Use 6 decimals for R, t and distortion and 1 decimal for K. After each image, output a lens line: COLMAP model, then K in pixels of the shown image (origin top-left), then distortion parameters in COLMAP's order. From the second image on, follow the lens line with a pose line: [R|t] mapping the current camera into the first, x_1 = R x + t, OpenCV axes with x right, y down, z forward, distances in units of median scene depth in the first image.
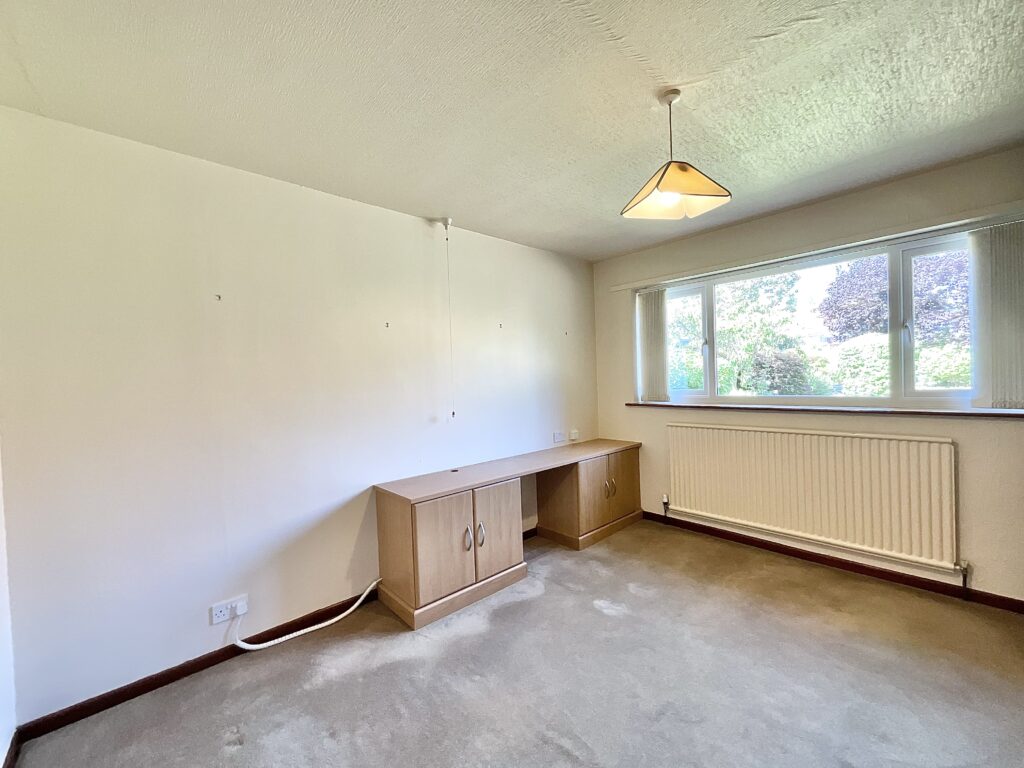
lens RADIAL K [[417.6, 0, 511.2], [0, 417.6, 382.1], [0, 0, 1]] dist [0.001376, 0.000537]
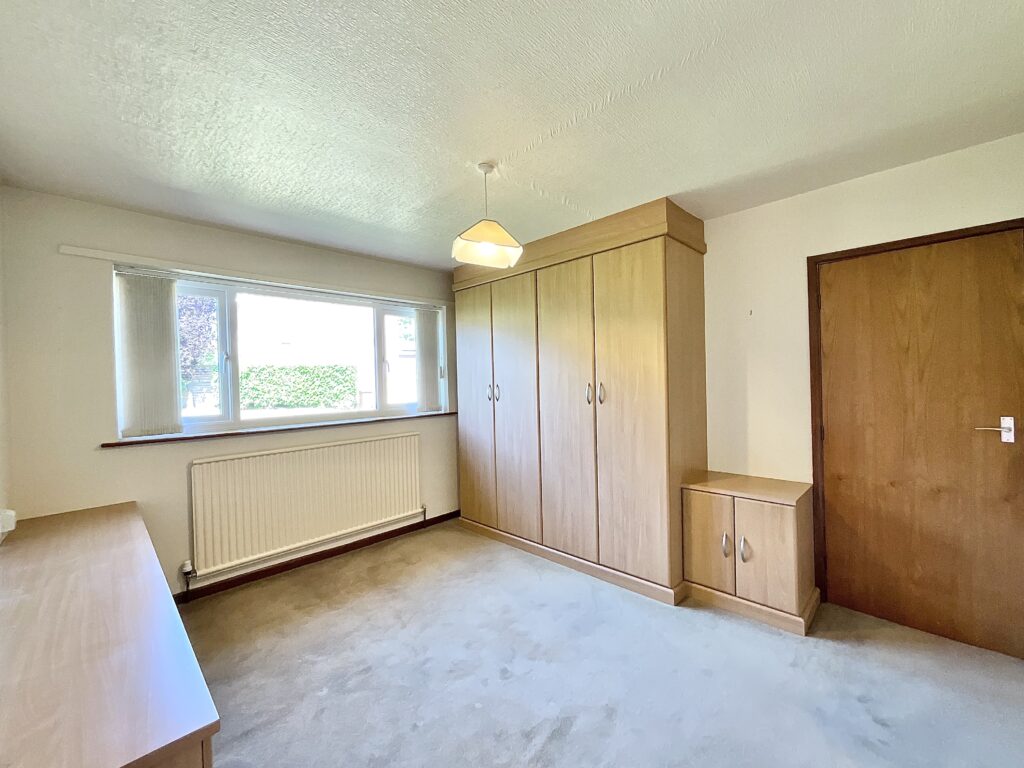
lens RADIAL K [[428.4, 0, 495.3], [0, 428.4, 392.1], [0, 0, 1]] dist [0.056177, -0.015124]
pose [[-0.015330, 0.013571, 0.999790, -0.509553], [0.044460, 0.998928, -0.012878, 0.011749], [-0.998894, 0.044253, -0.015917, 0.573670]]
